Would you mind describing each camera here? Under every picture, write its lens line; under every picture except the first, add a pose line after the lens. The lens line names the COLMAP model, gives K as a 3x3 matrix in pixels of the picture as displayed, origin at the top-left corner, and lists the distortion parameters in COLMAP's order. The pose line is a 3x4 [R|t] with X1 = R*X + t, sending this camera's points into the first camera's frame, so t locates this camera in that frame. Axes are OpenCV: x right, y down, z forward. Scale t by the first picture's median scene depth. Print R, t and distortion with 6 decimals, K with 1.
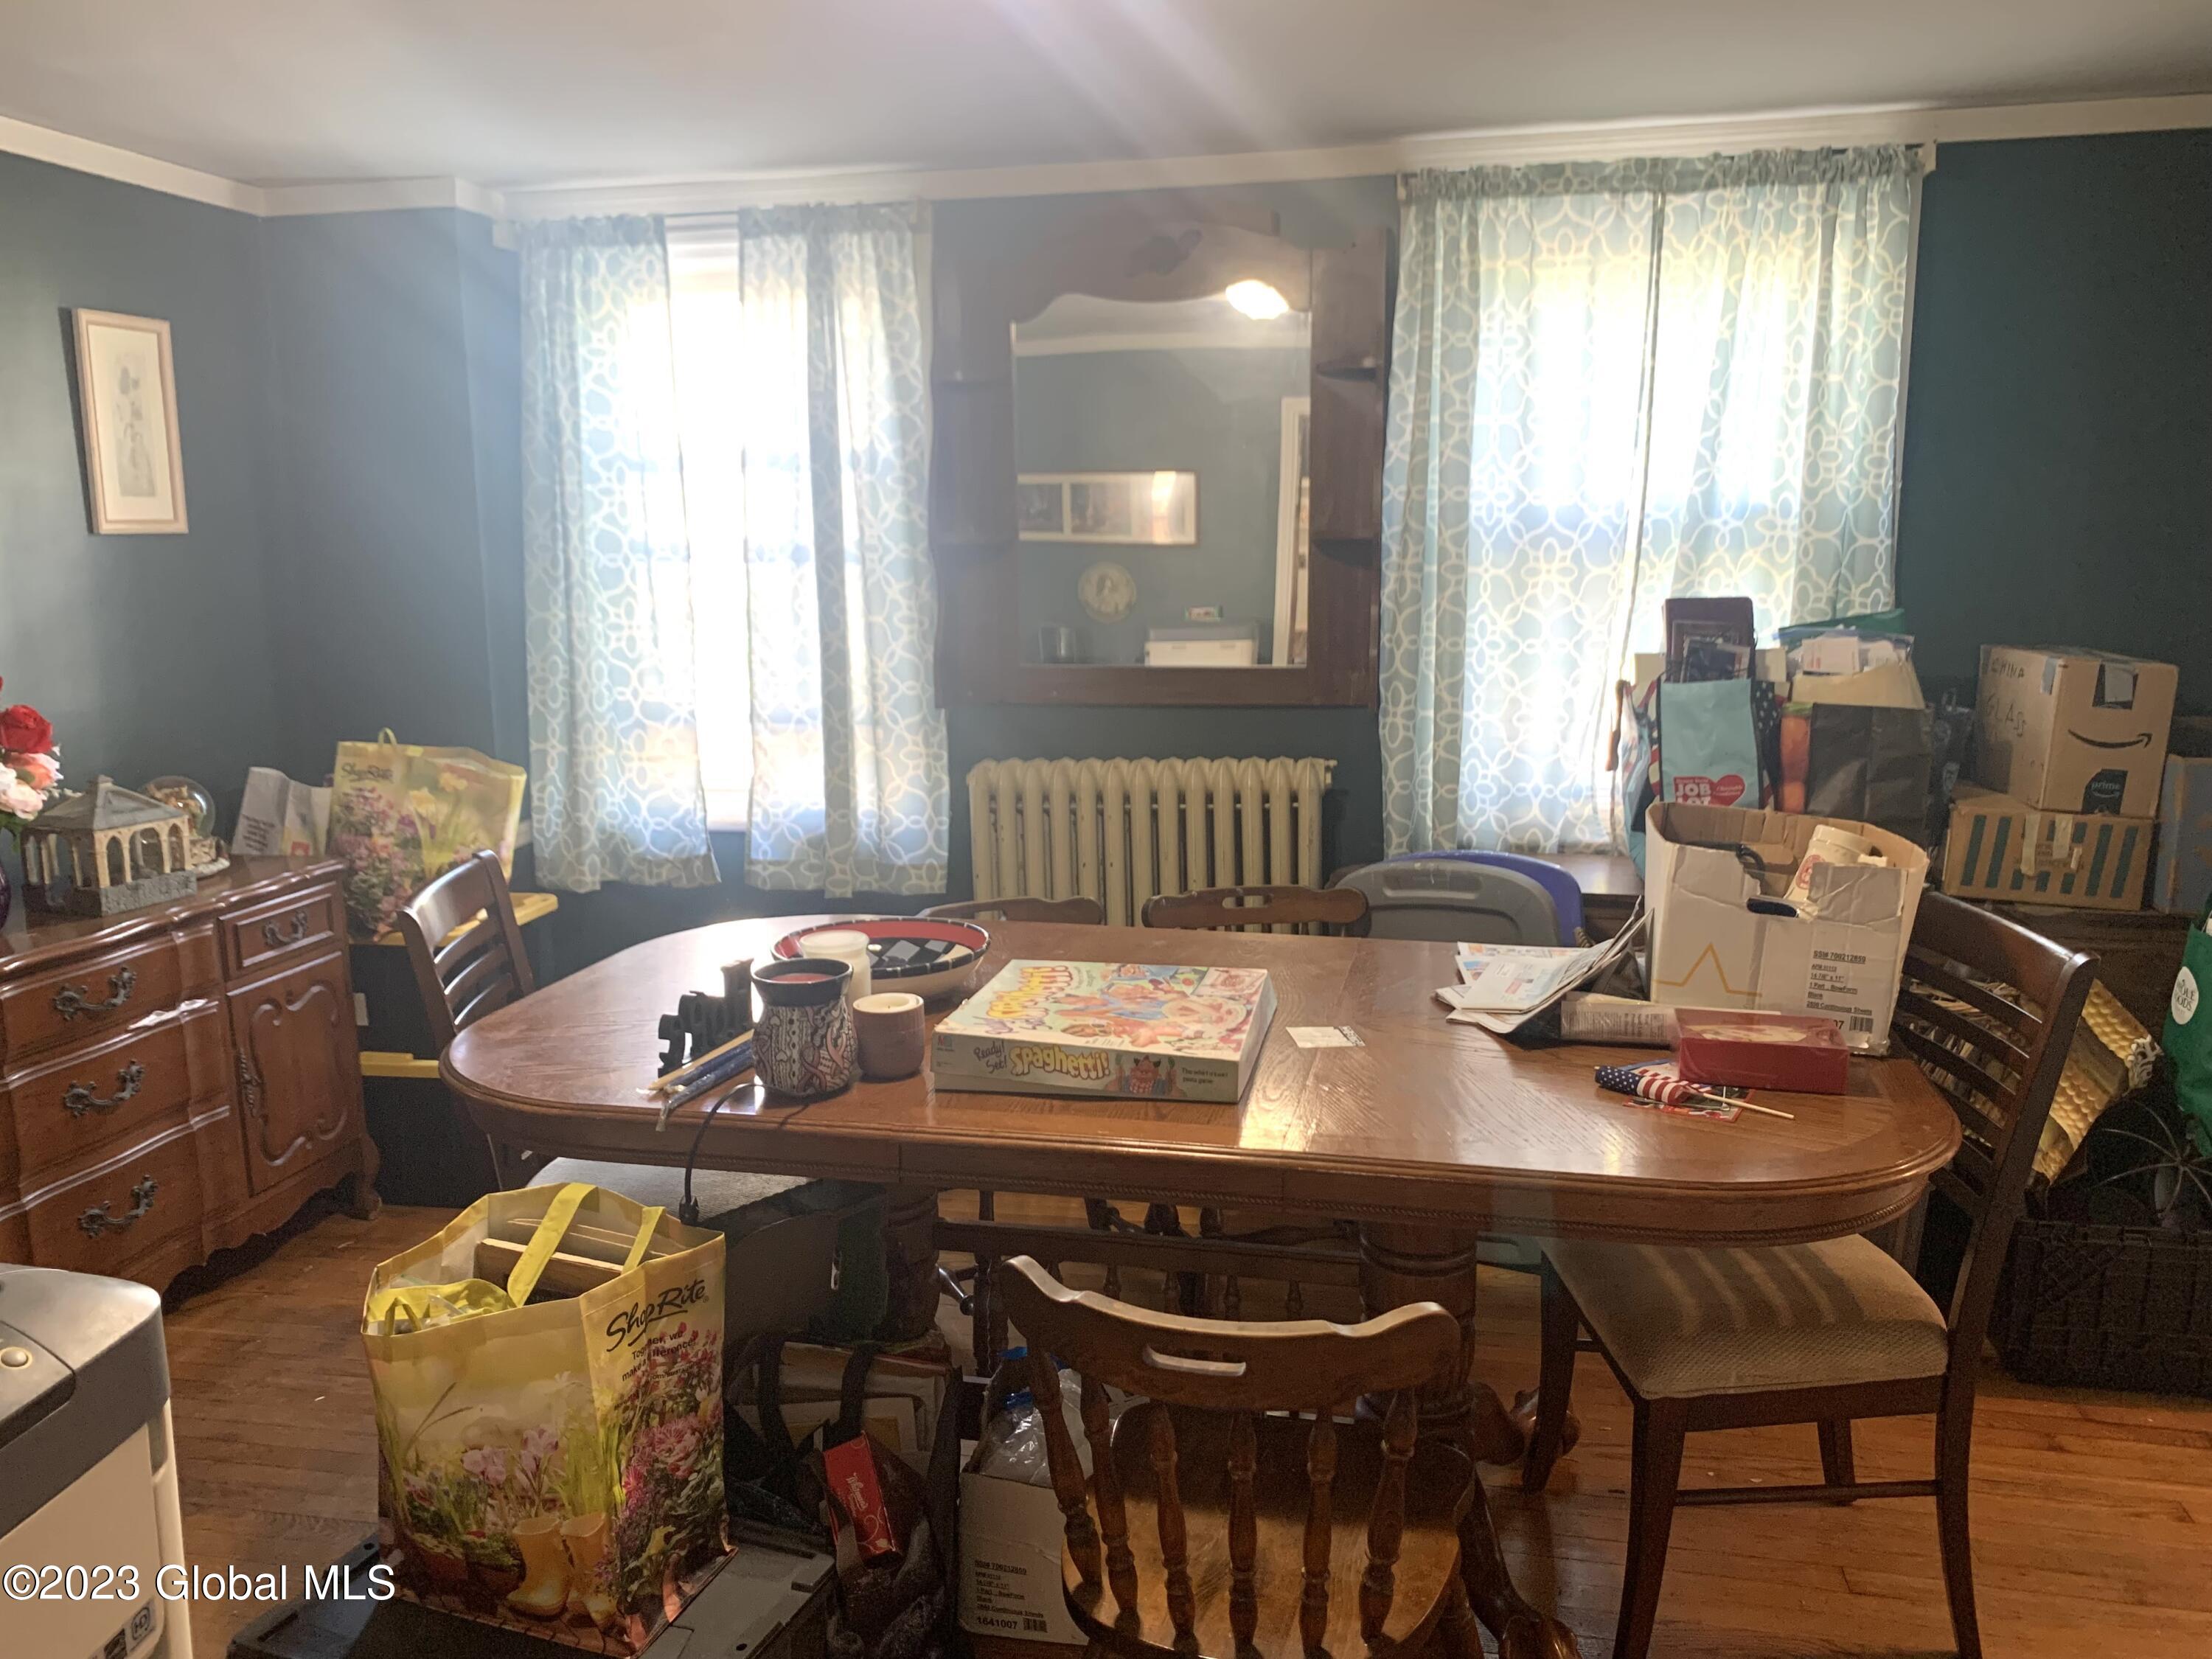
lens RADIAL K [[1709.0, 0, 1109.8], [0, 1709.0, 818.8], [0, 0, 1]] dist [0.026118, -0.032170]
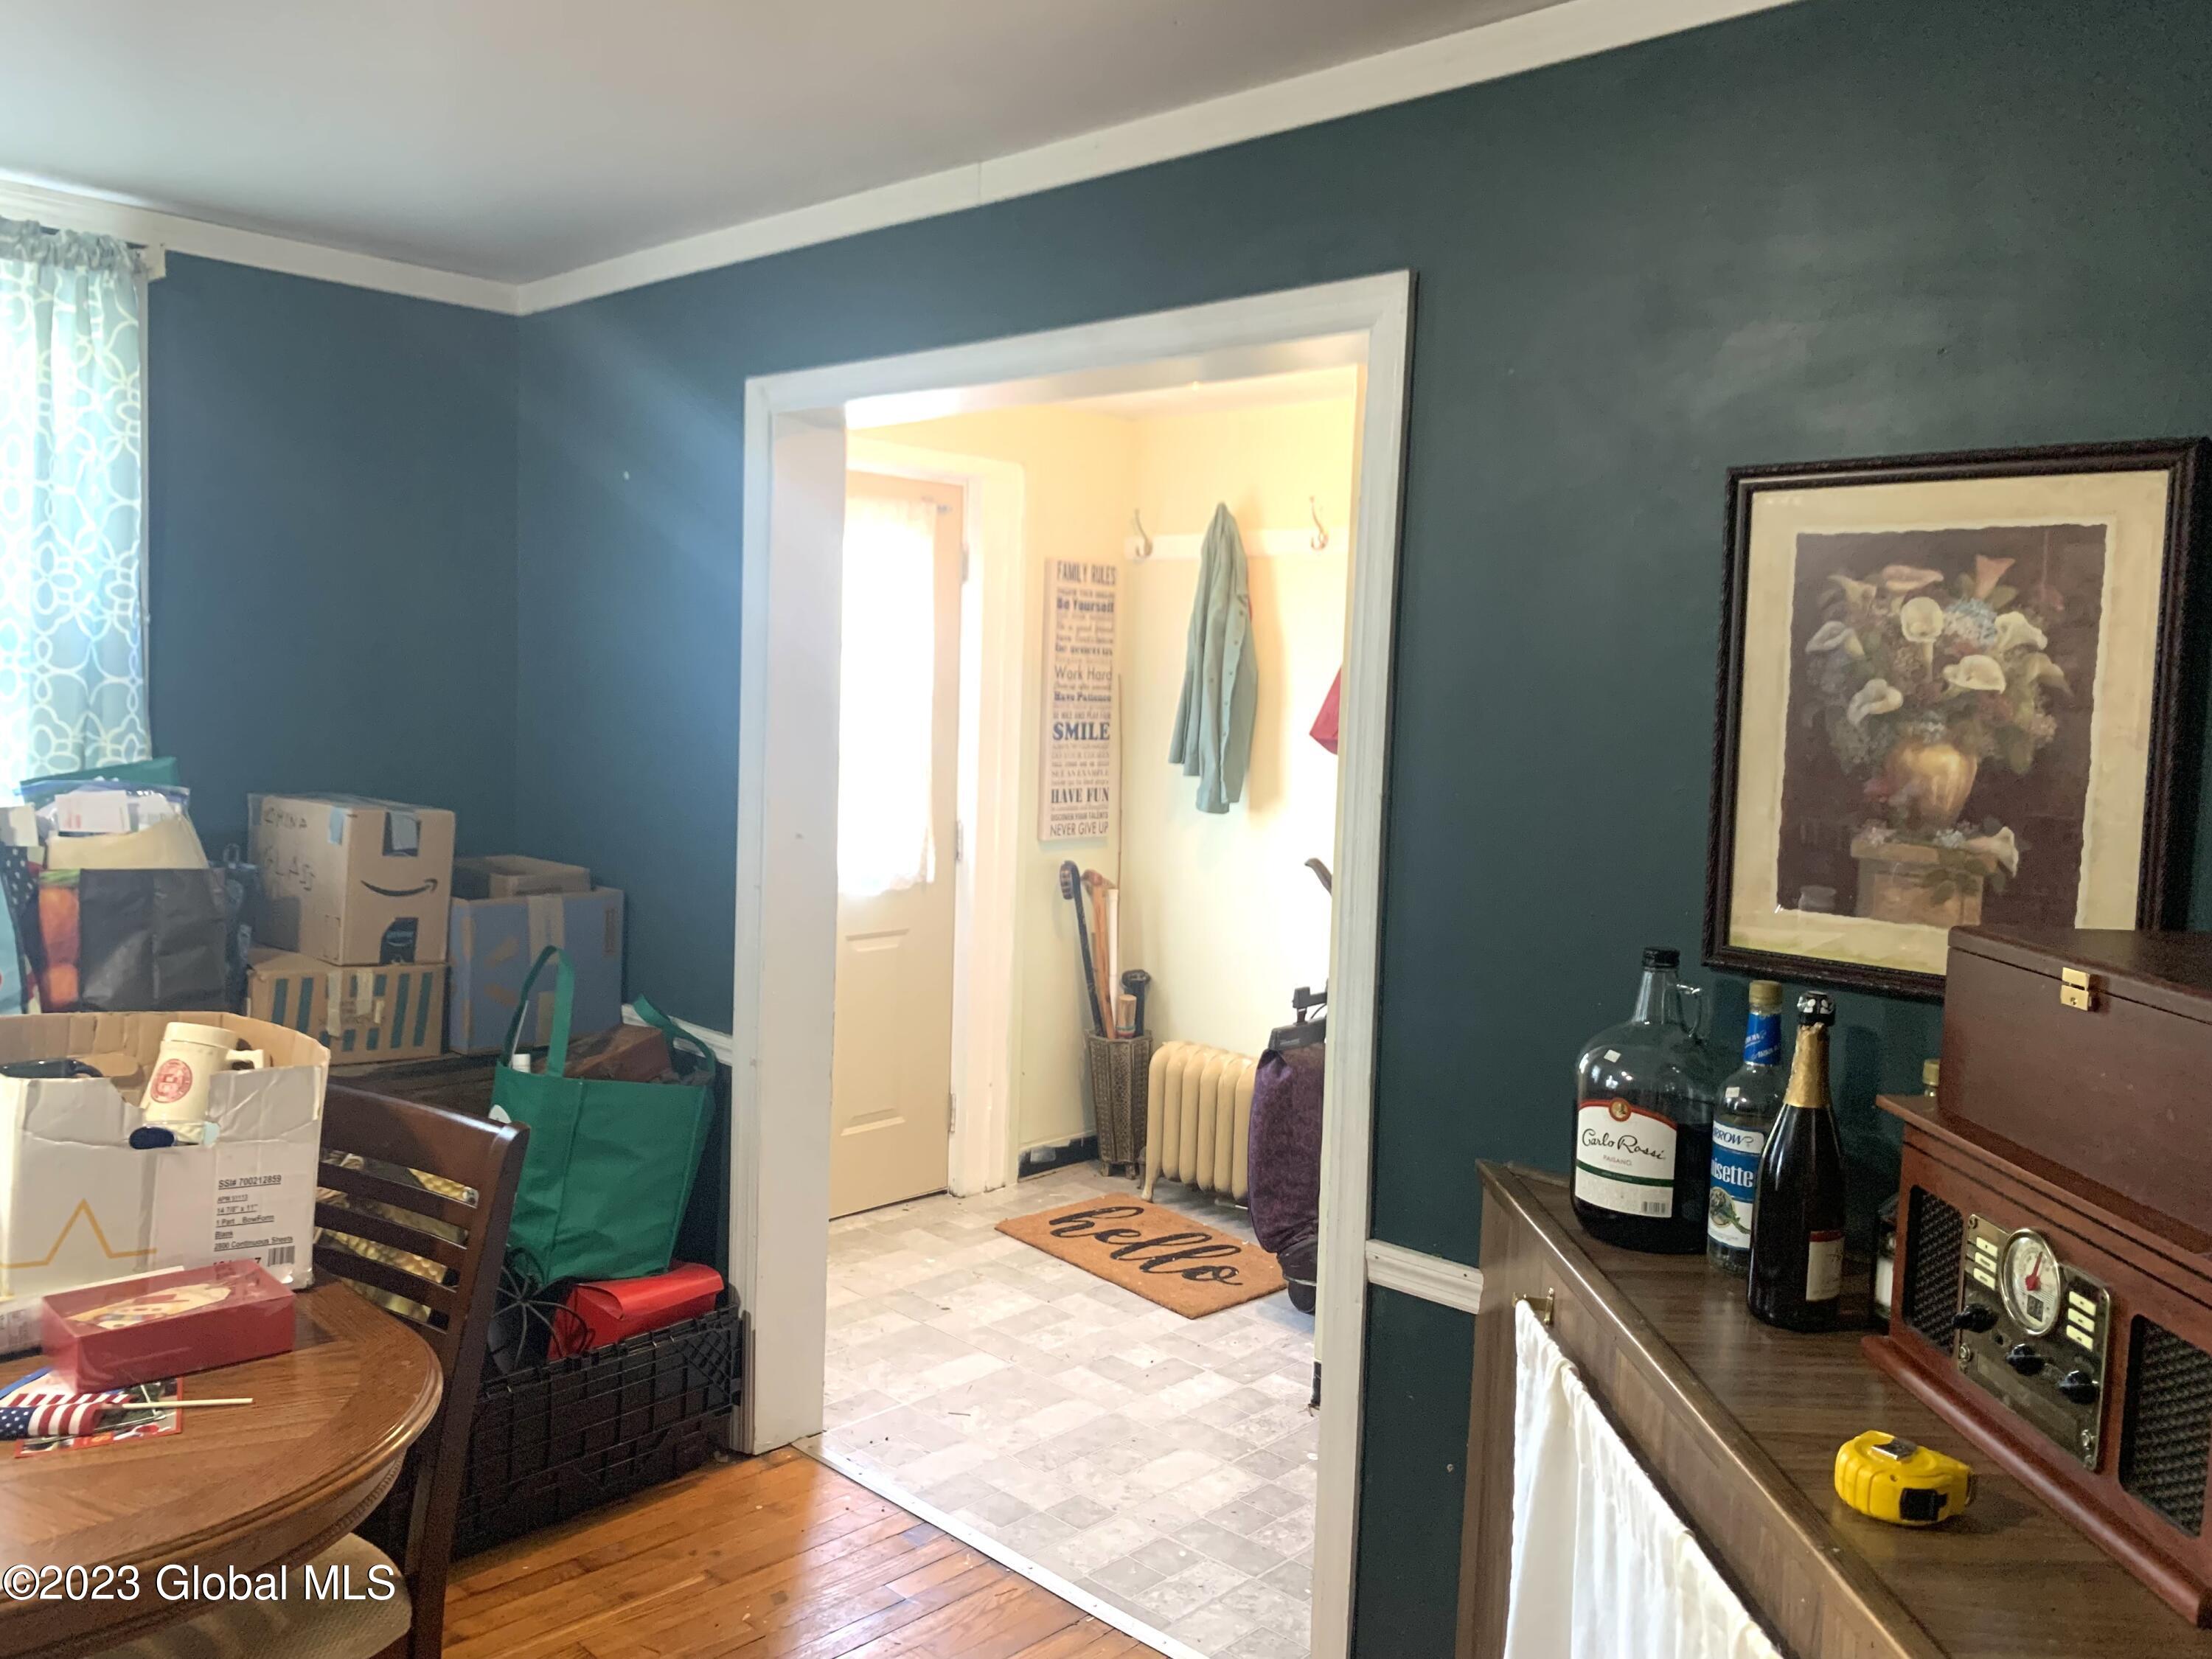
lens RADIAL K [[1709.0, 0, 1109.8], [0, 1709.0, 818.8], [0, 0, 1]] dist [0.026118, -0.032170]
pose [[0.528814, -0.039735, 0.847807, -0.035709], [0.105010, 0.994292, -0.018898, -0.023342], [-0.842217, 0.099022, 0.529968, 0.125542]]
